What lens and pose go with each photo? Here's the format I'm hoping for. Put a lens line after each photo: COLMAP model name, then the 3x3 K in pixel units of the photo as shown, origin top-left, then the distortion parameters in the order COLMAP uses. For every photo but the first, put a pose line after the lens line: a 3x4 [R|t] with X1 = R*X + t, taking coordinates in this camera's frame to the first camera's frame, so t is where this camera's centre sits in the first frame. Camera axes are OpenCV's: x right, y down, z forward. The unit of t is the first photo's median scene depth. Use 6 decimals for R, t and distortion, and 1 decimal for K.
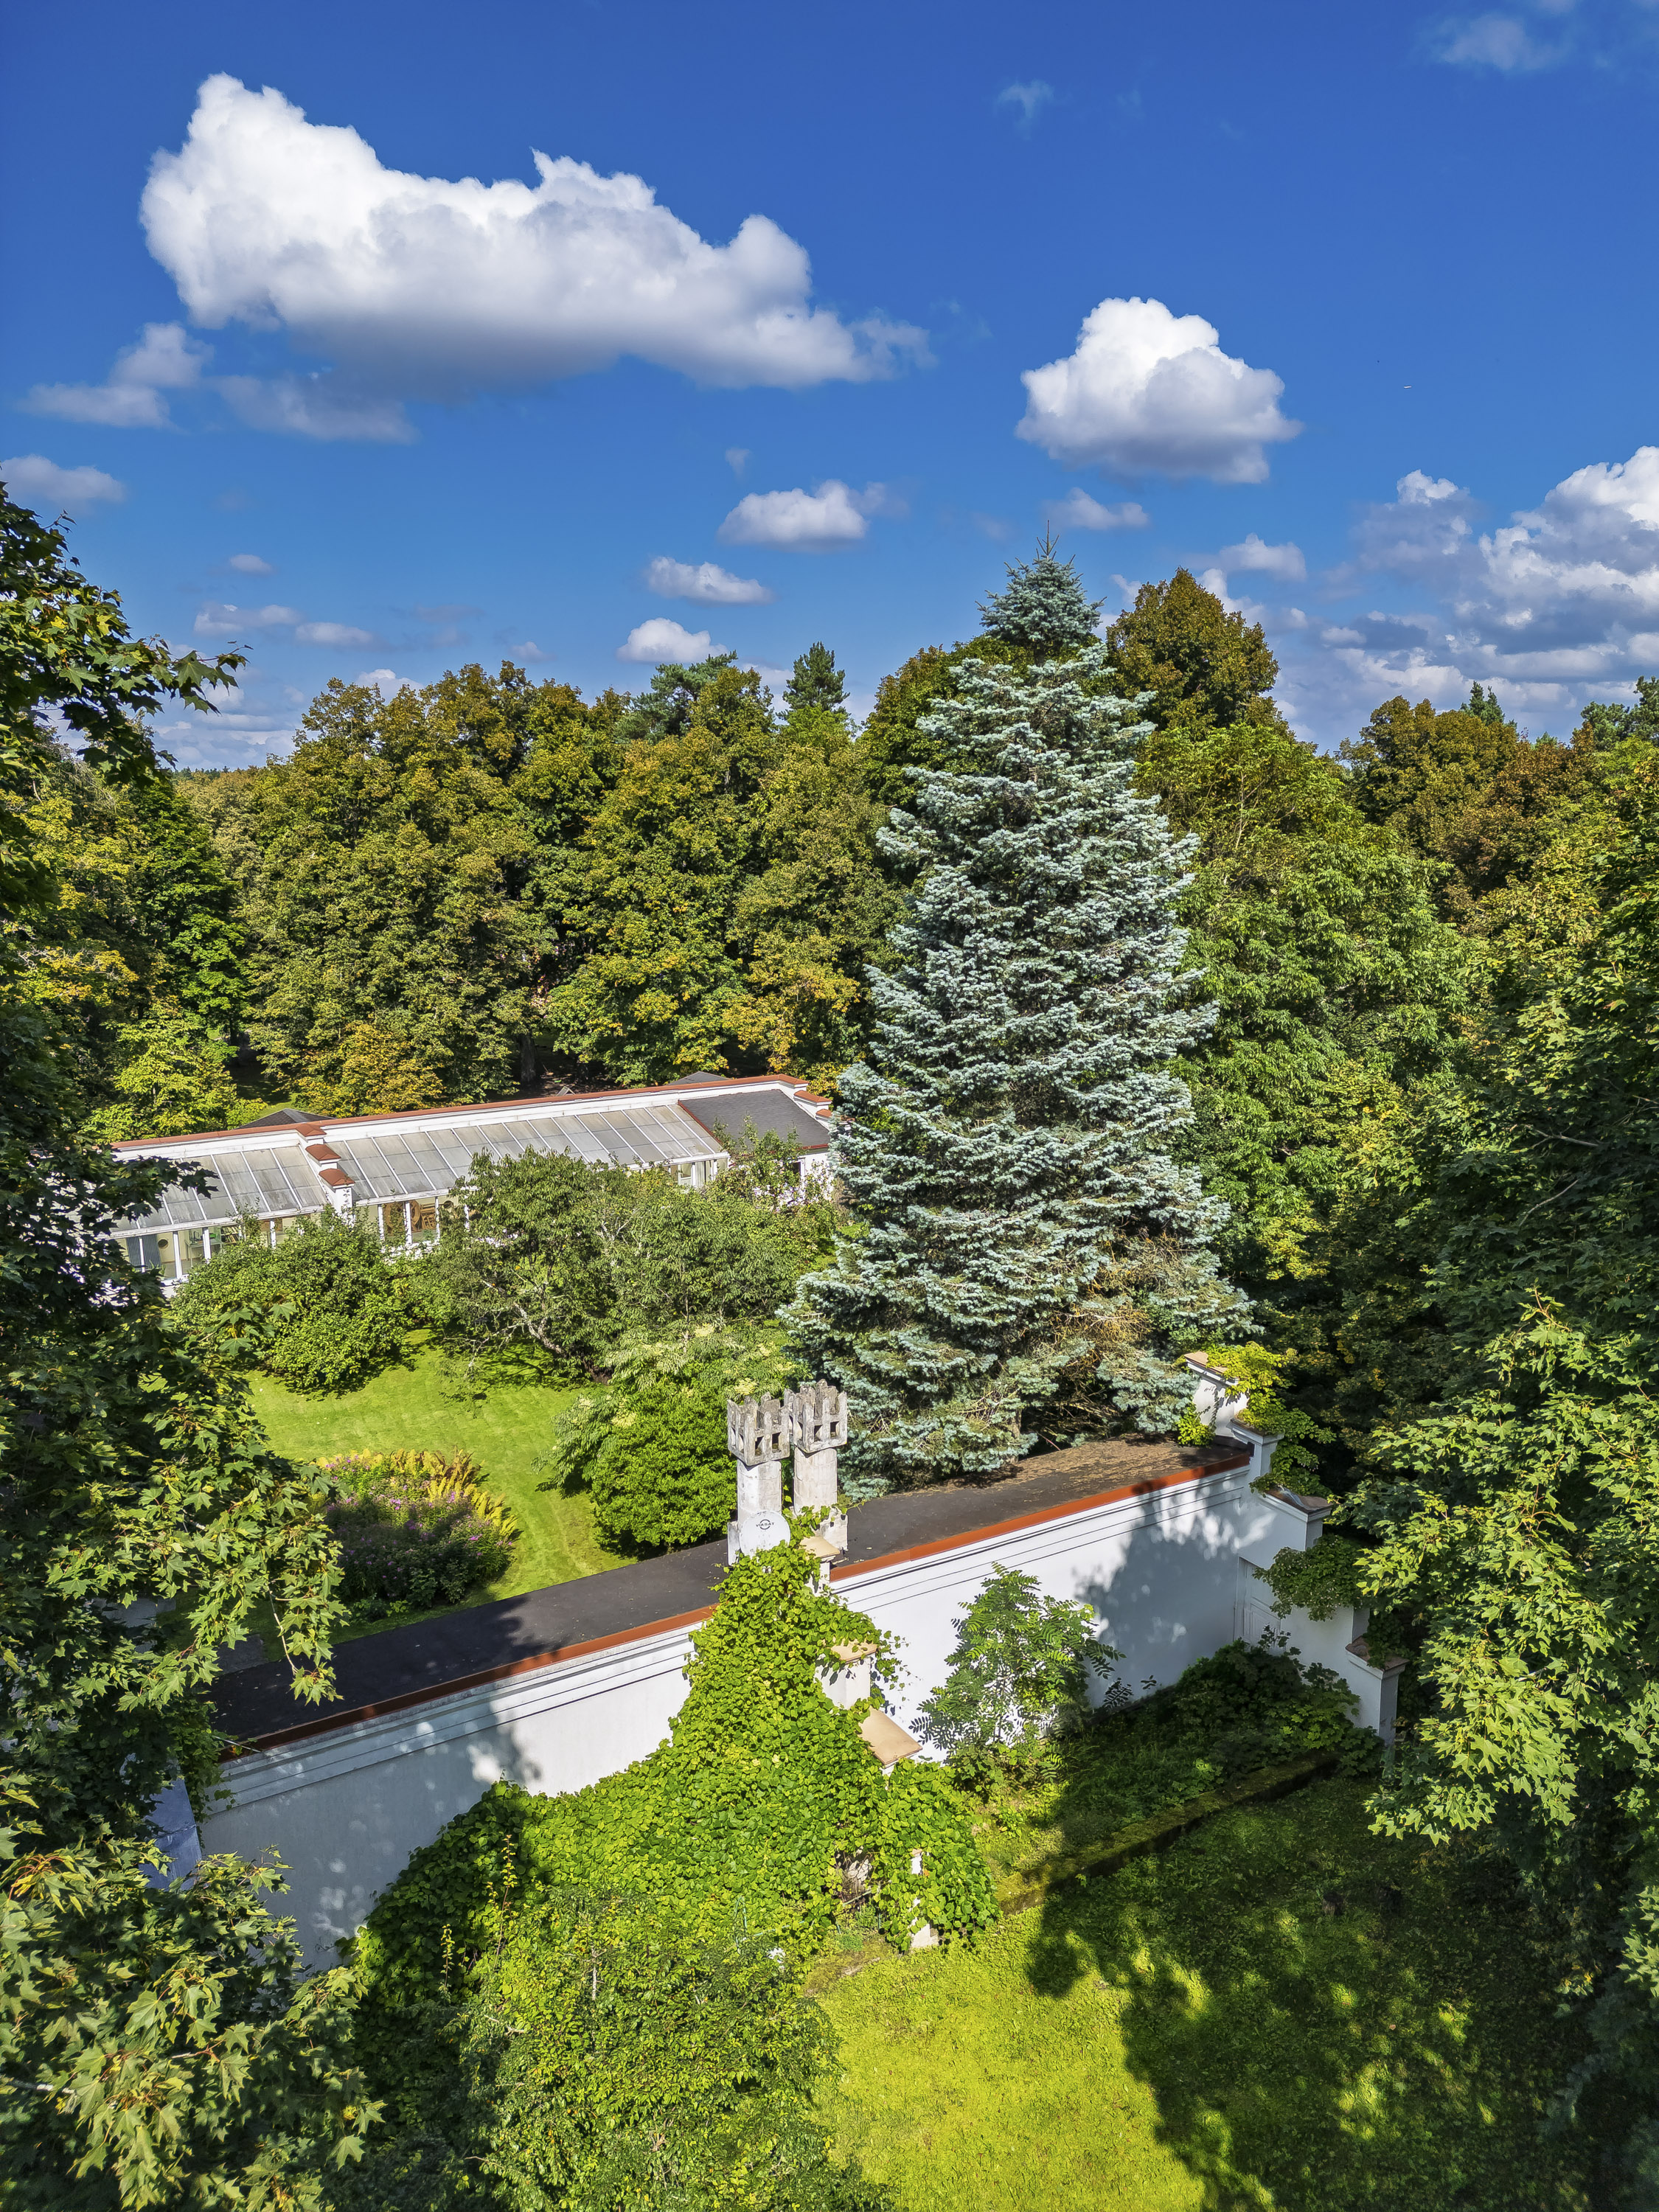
lens RADIAL K [[1540.3, 0, 843.0], [0, 1540.3, 1105.0], [0, 0, 1]] dist [0.085435, -0.087537]
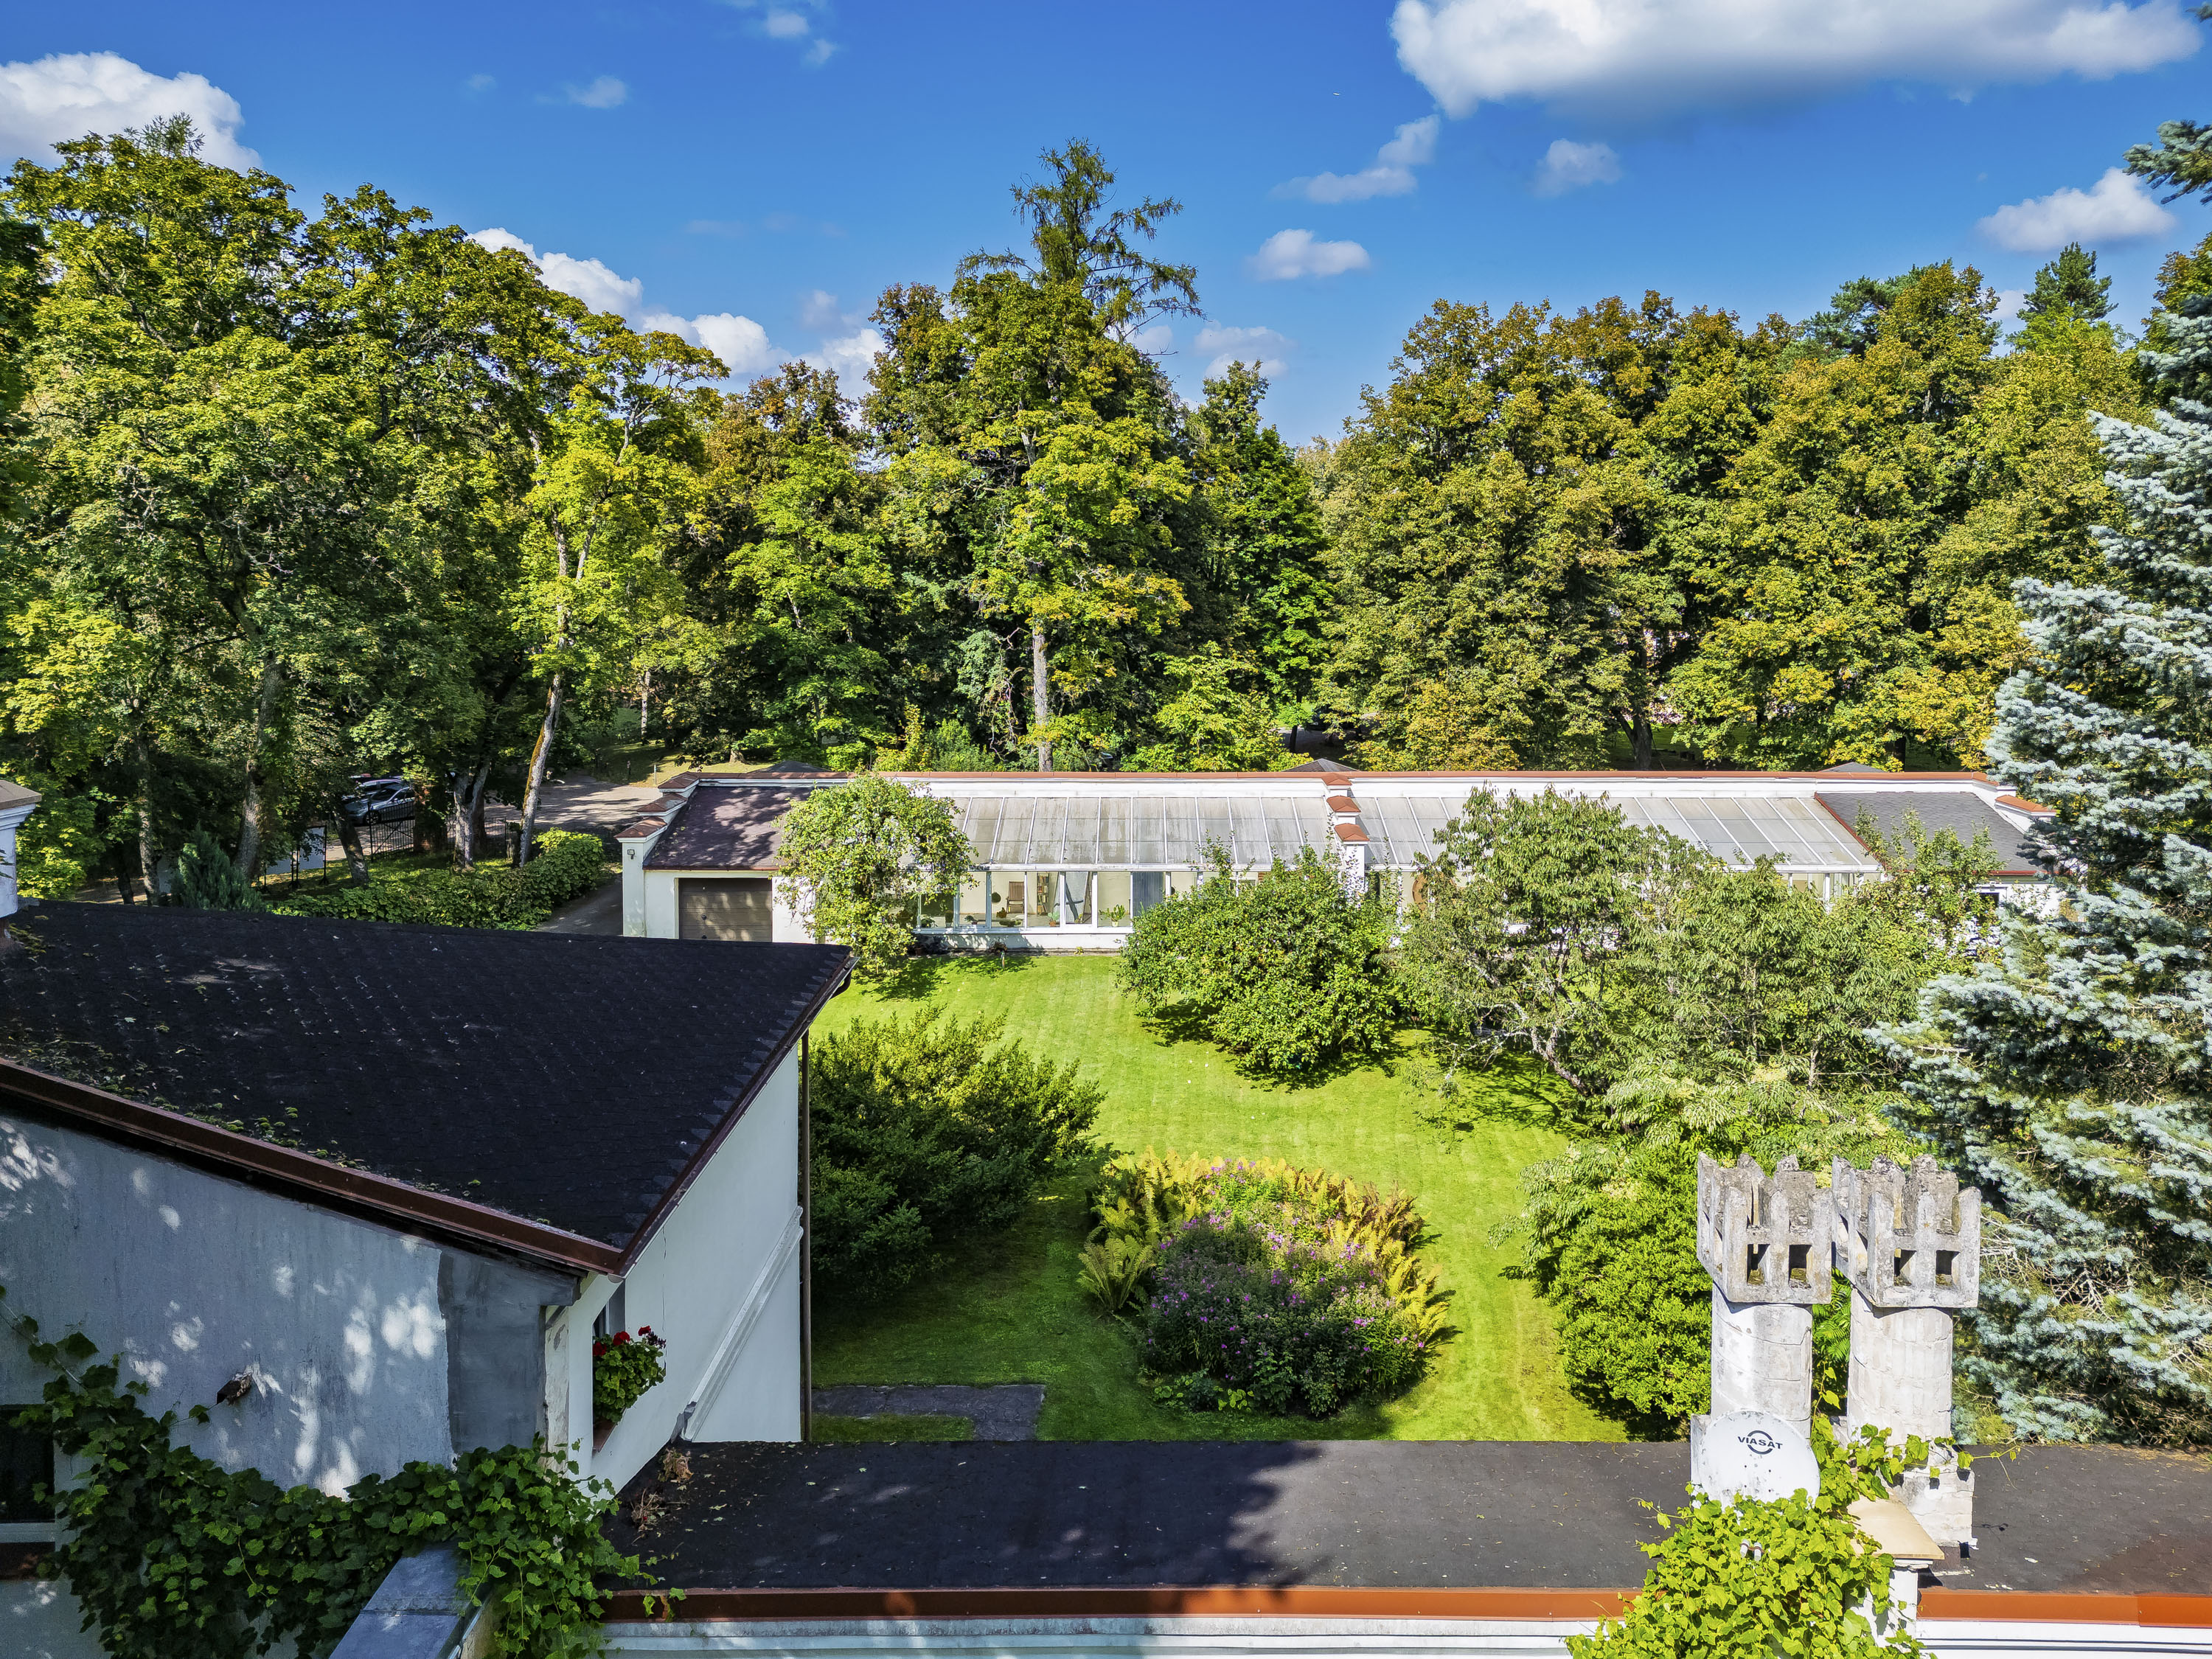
lens RADIAL K [[1619.3, 0, 1145.7], [0, 1619.3, 668.0], [0, 0, 1]] dist [0.041207, -0.025945]
pose [[0.861588, 0.039314, -0.506083, 0.009100], [-0.095244, 0.991809, -0.085104, 0.032258], [0.498592, 0.121526, 0.858276, 0.147232]]
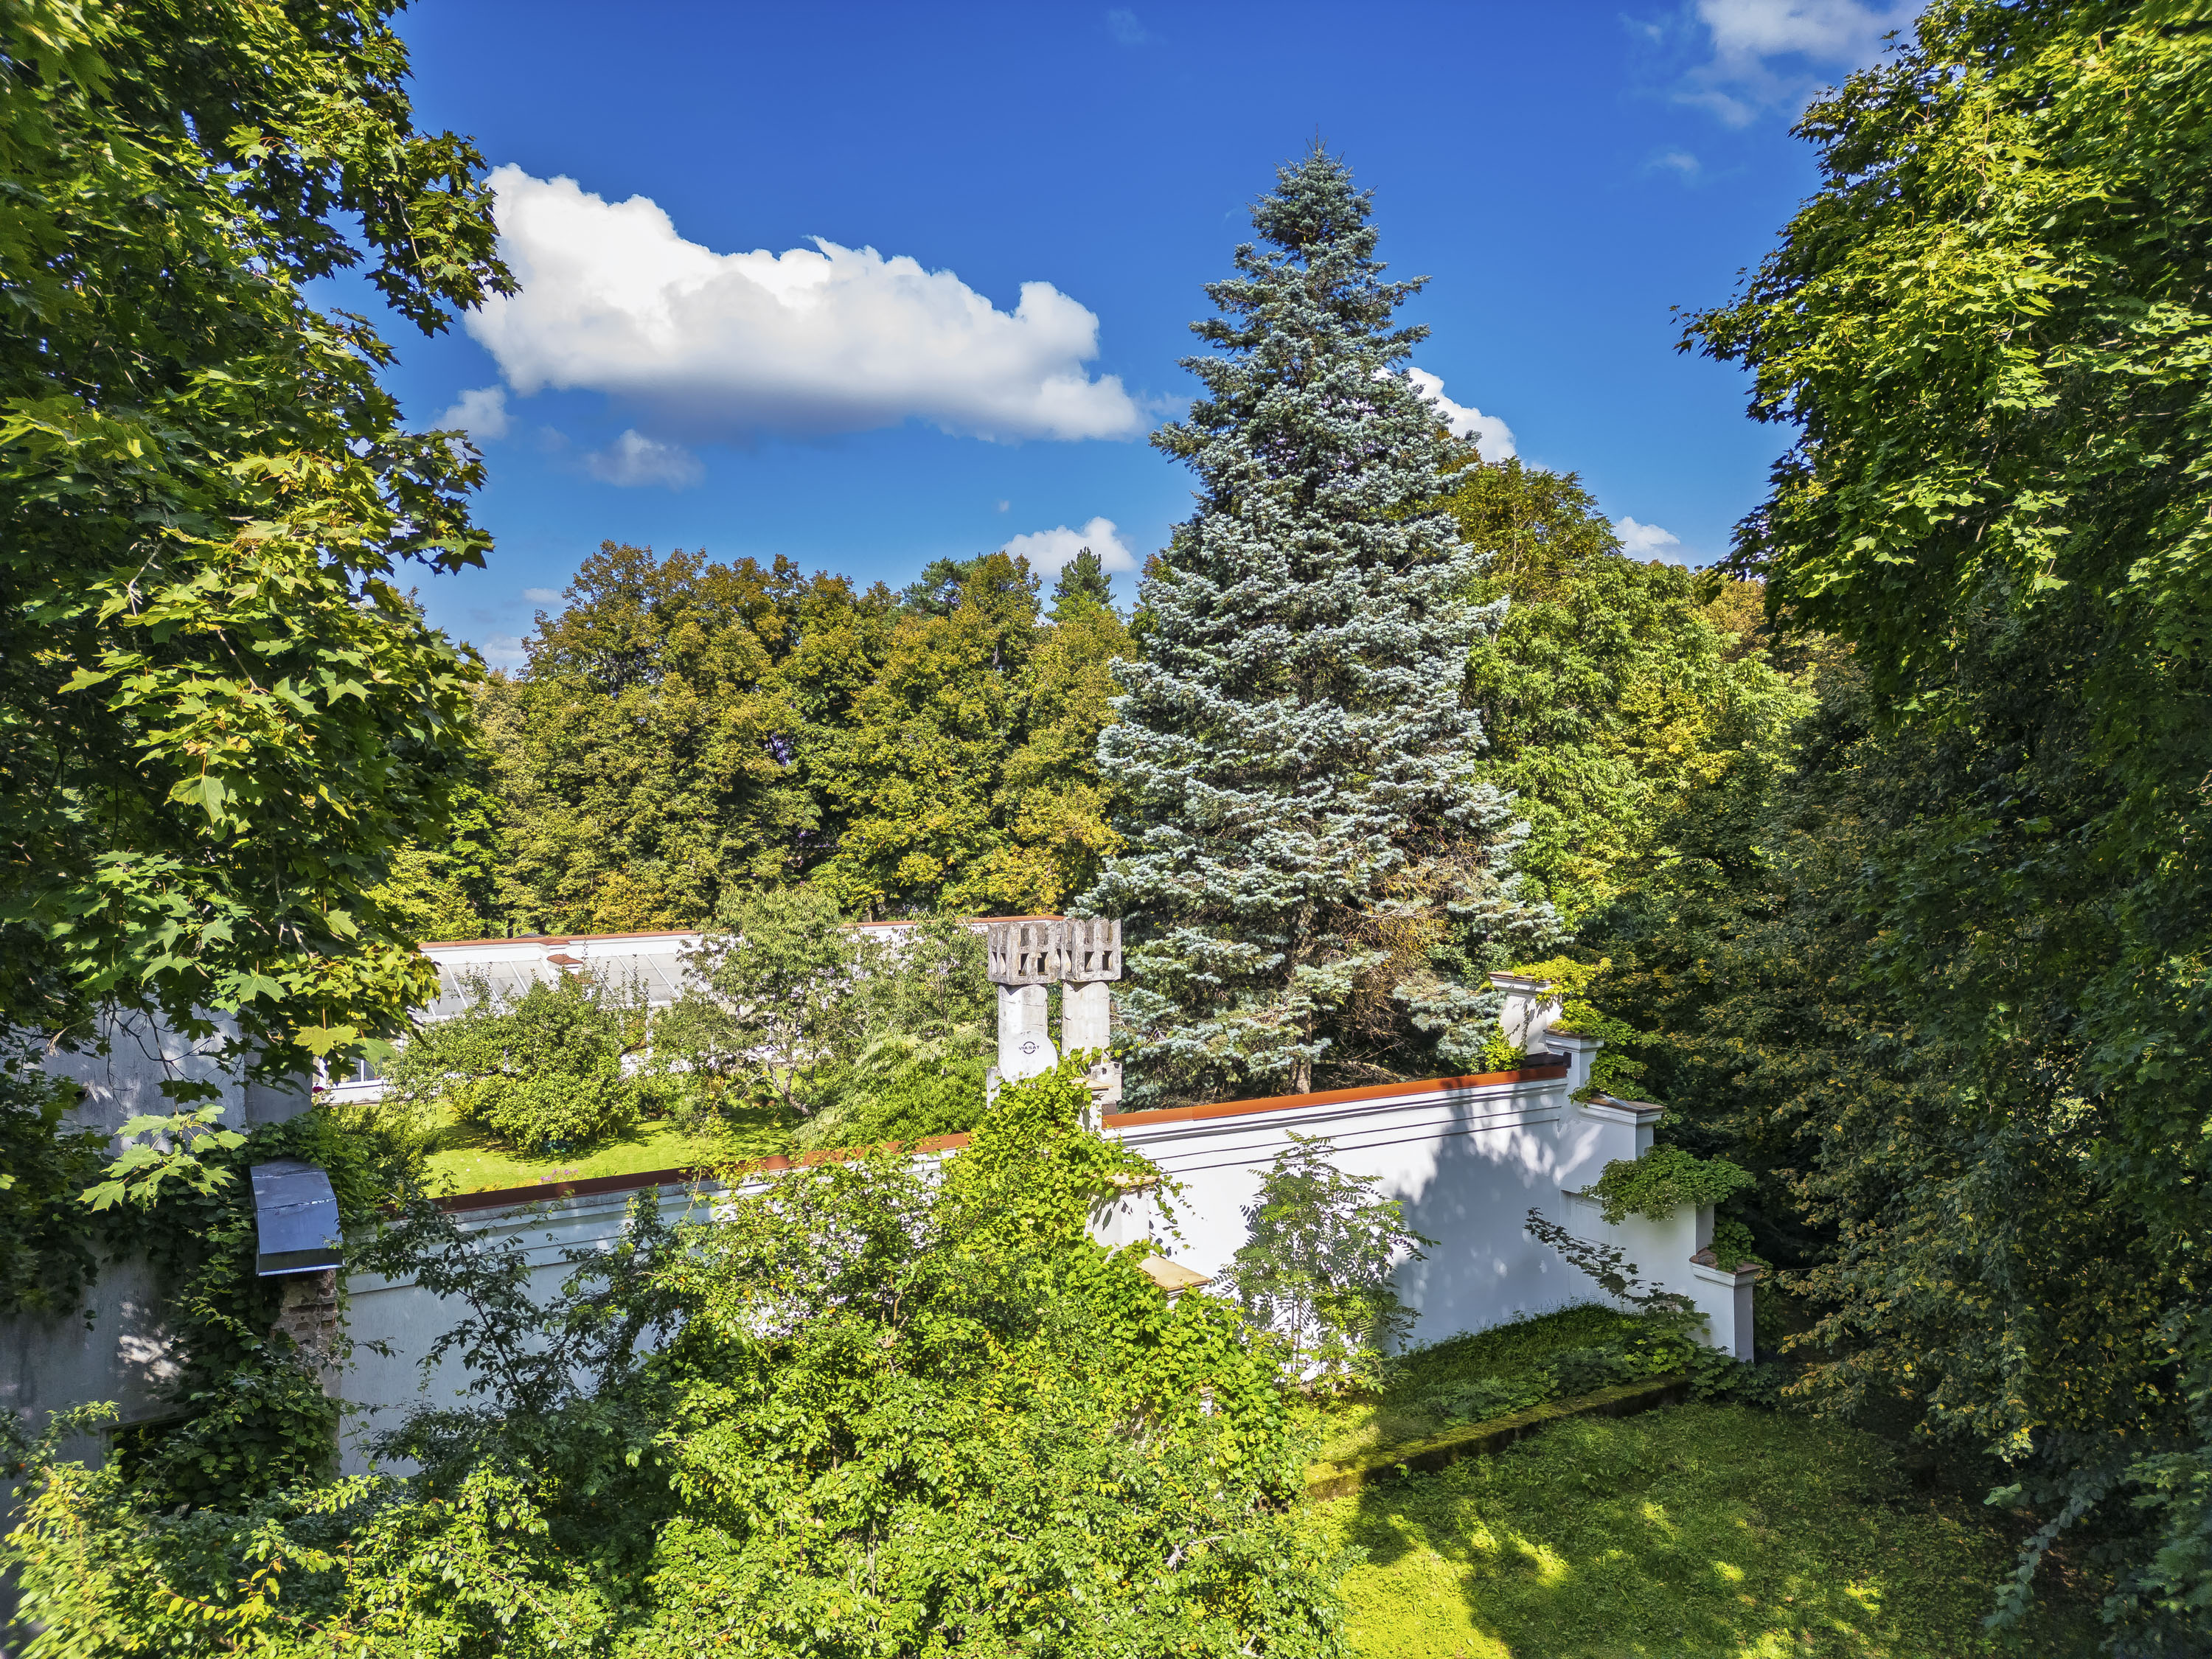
lens RADIAL K [[1540.3, 0, 1127.6], [0, 1540.3, 832.2], [0, 0, 1]] dist [0.085435, -0.087537]
pose [[0.999923, -0.003471, 0.011940, -0.001377], [0.005508, 0.984534, -0.175109, 0.094713], [-0.011147, 0.175161, 0.984477, 0.036152]]
